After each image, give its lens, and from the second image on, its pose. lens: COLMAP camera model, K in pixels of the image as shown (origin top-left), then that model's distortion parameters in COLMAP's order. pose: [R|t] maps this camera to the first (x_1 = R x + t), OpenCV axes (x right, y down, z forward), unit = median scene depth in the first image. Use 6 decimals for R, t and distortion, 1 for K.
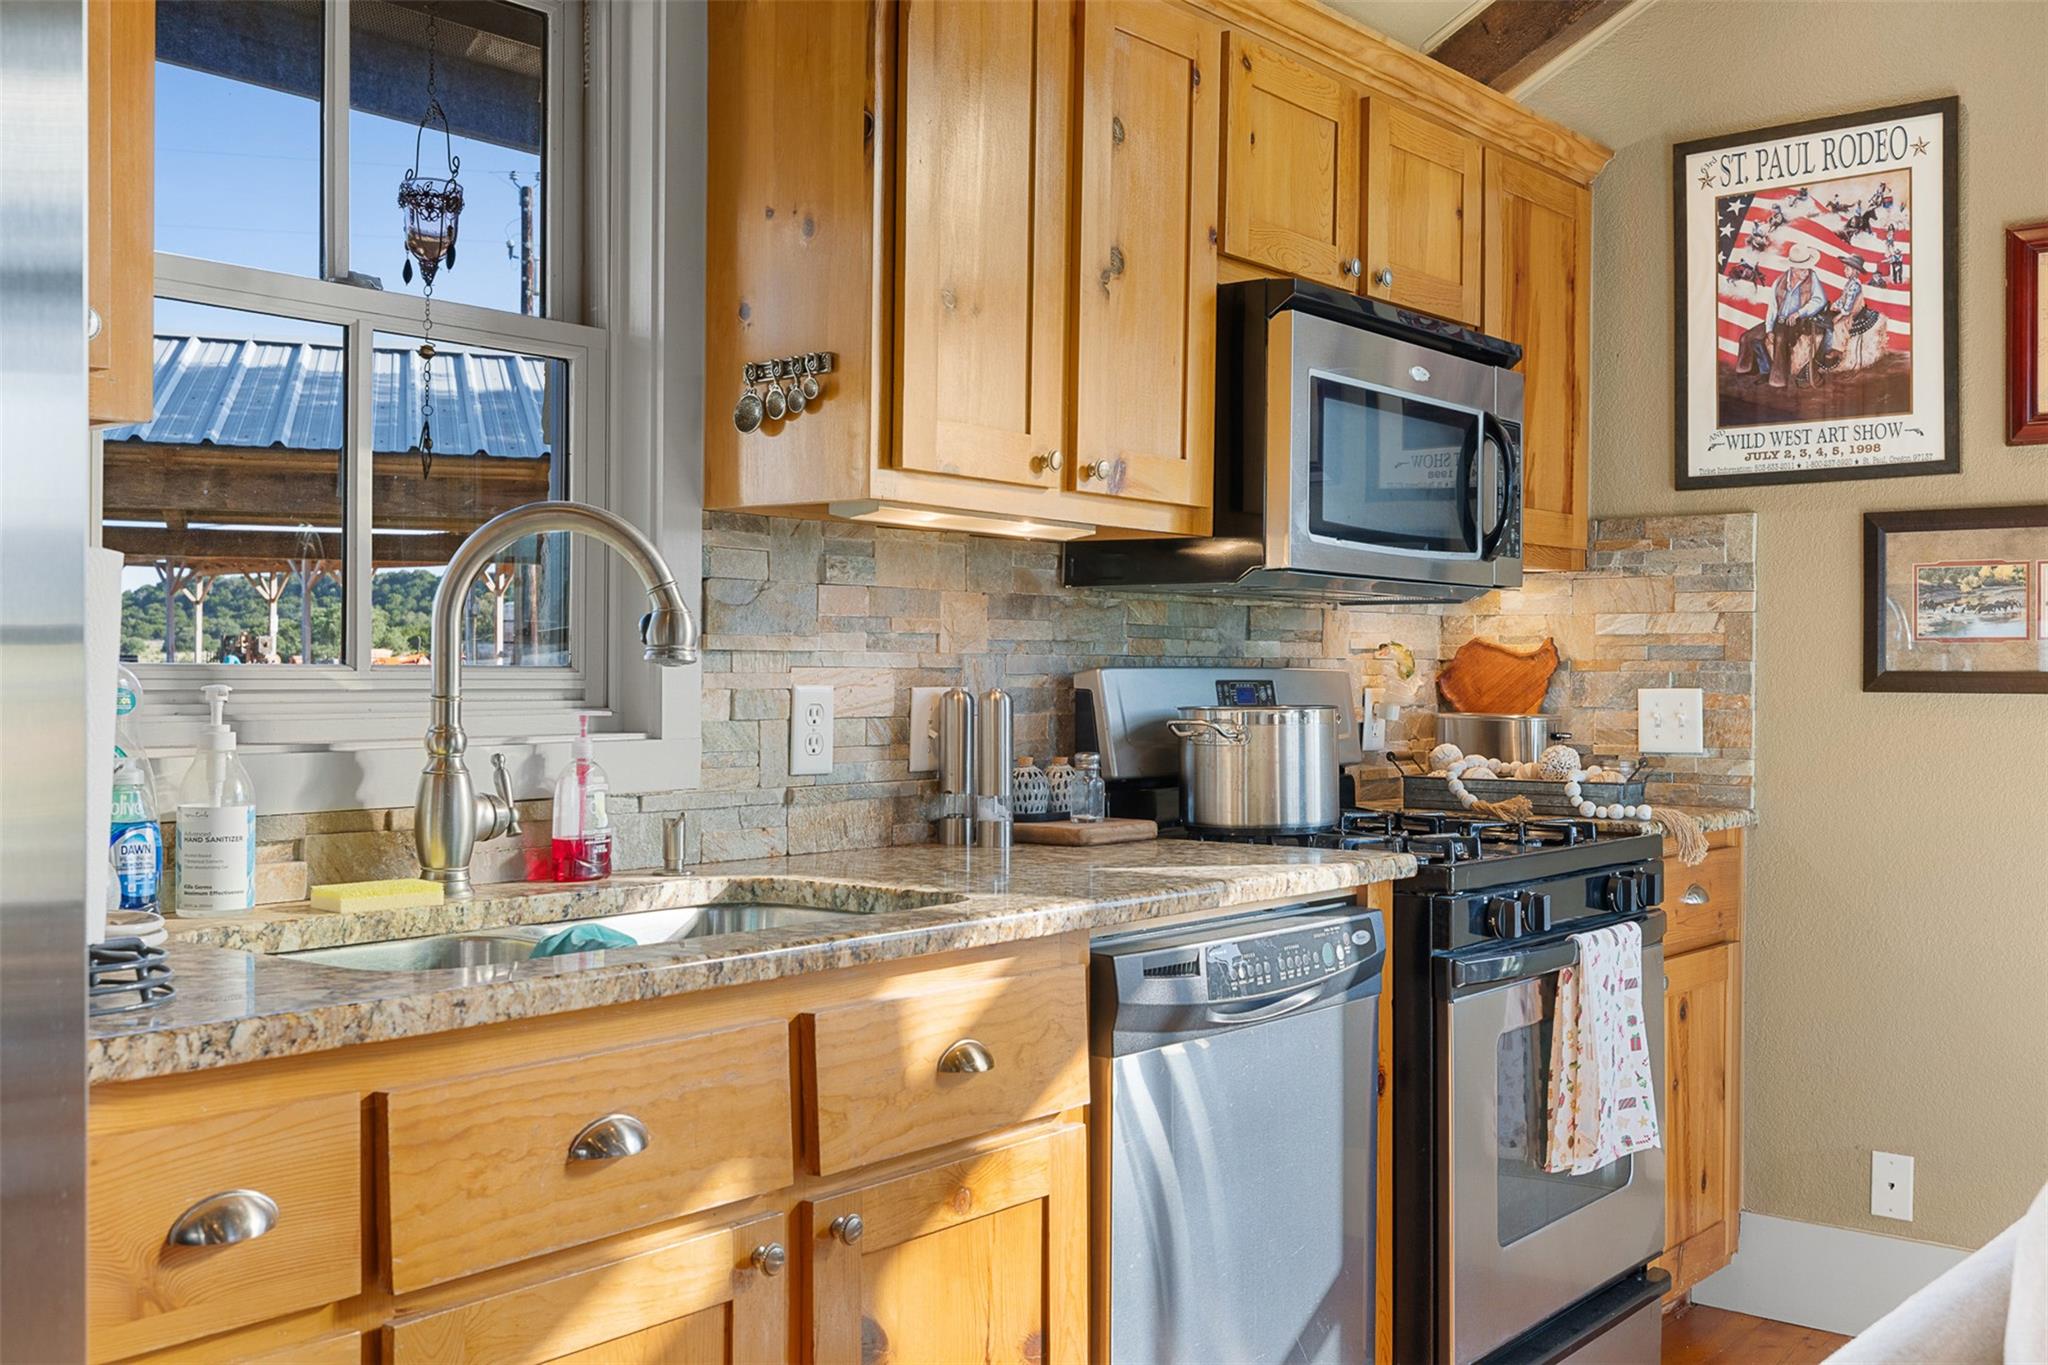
lens RADIAL K [[1995.3, 0, 1013.5], [0, 1995.3, 683.1], [0, 0, 1]] dist [-0.005312, 0.000000]
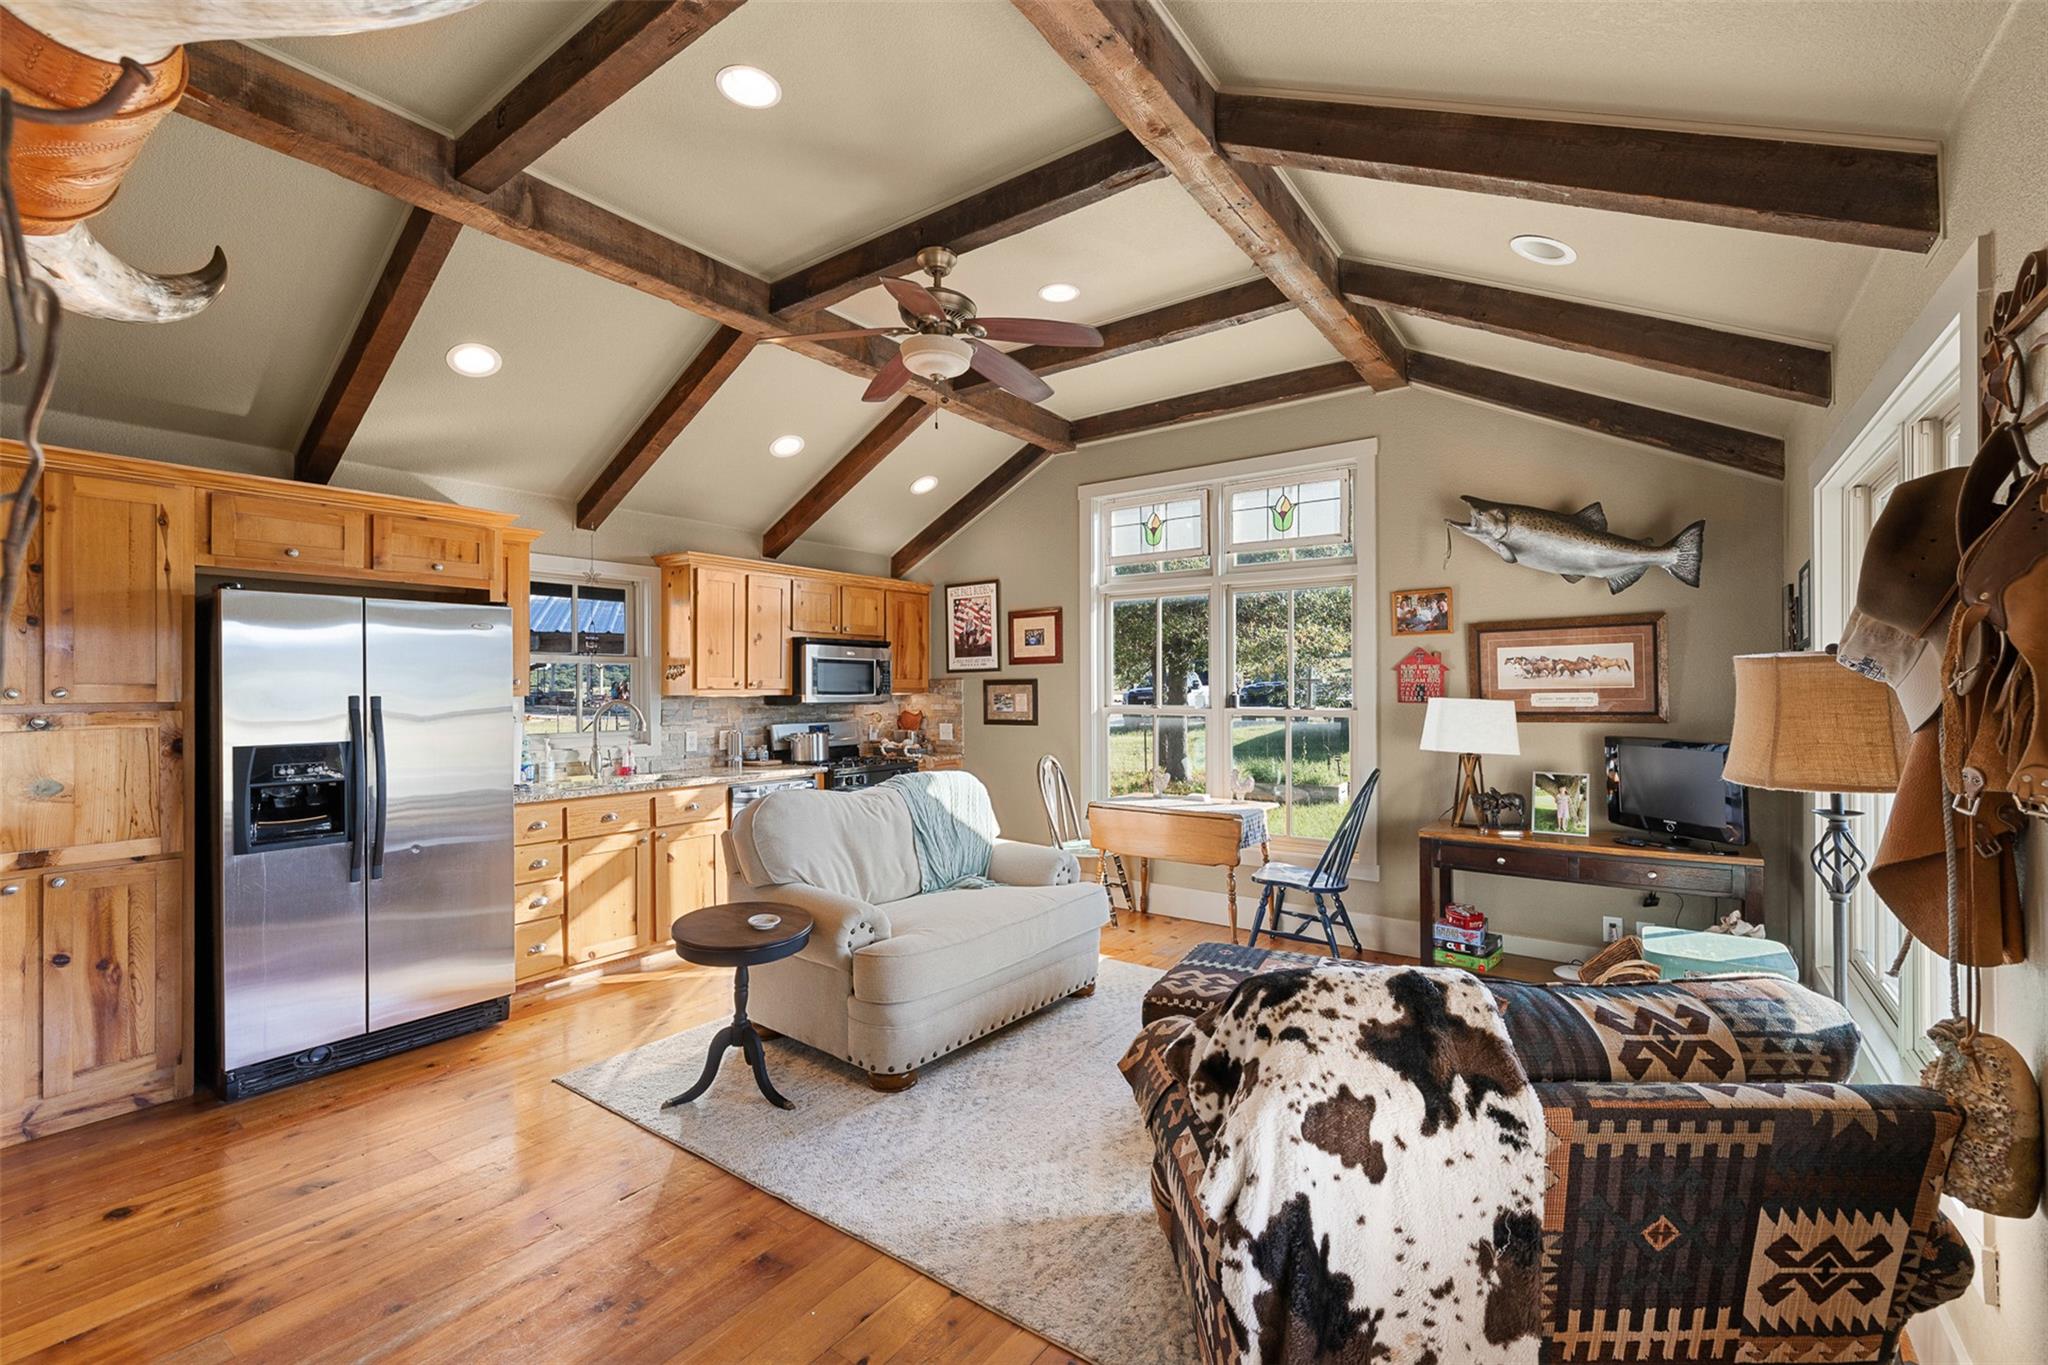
lens RADIAL K [[879.7, 0, 1023.8], [0, 879.7, 687.5], [0, 0, 1]] dist [-0.001160, 0.000810]
pose [[0.998601, -0.012035, 0.051495, 0.432895], [0.012373, 0.999904, -0.006261, -0.060905], [-0.051415, 0.006889, 0.998654, -0.810626]]
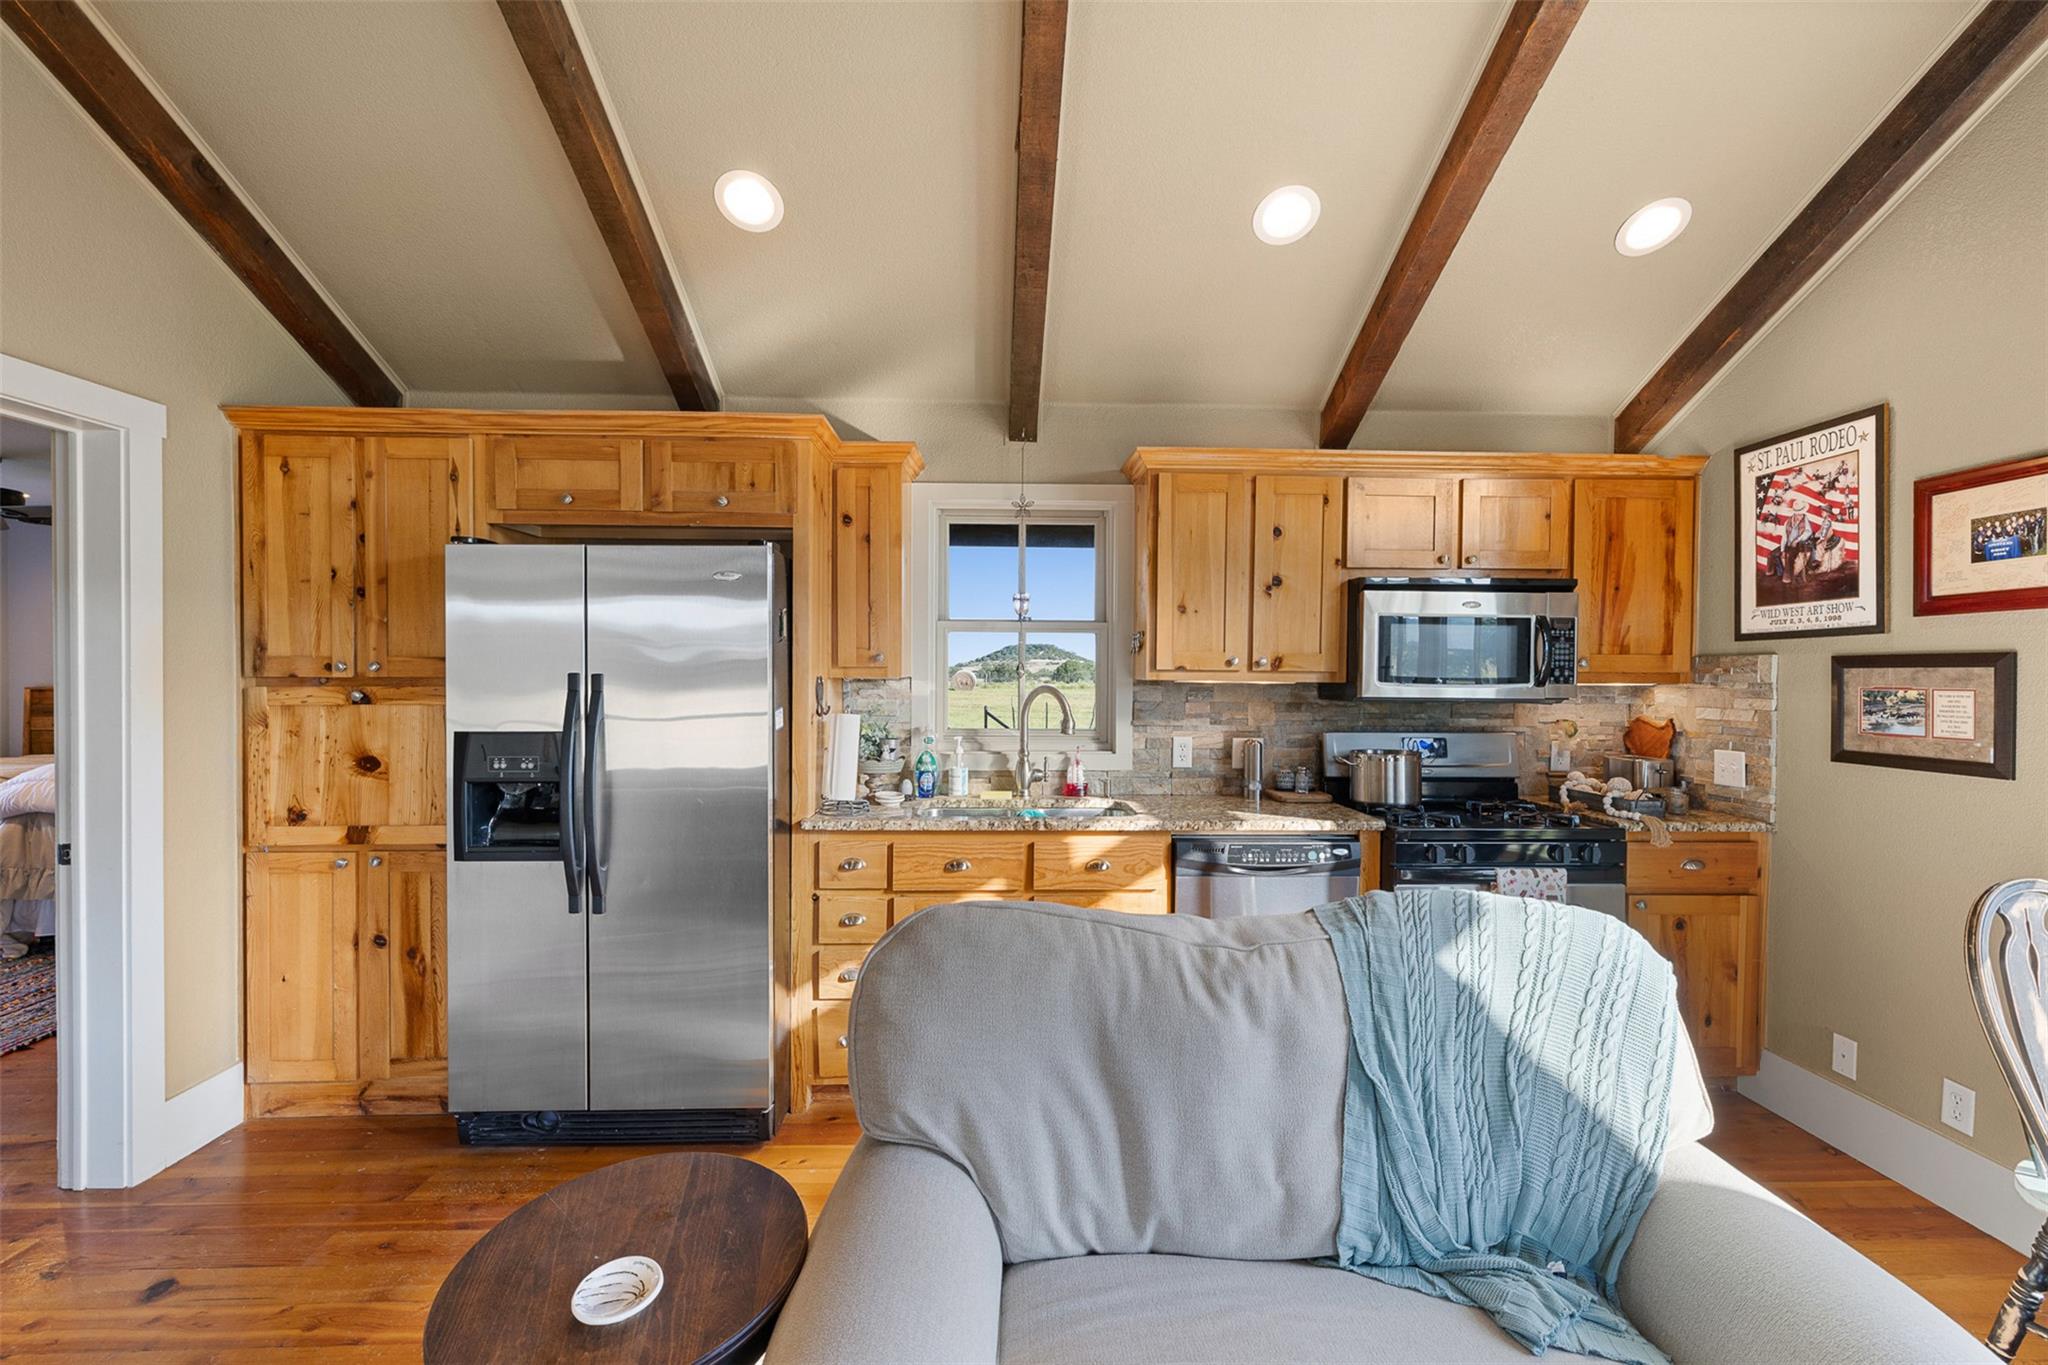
lens RADIAL K [[879.7, 0, 1026.3], [0, 879.7, 686.6], [0, 0, 1]] dist [-0.001160, 0.000810]
pose [[0.657454, 0.009547, -0.753434, 0.560495], [-0.006132, 0.999954, 0.007320, -0.063002], [0.753470, -0.000193, 0.657483, -0.008455]]
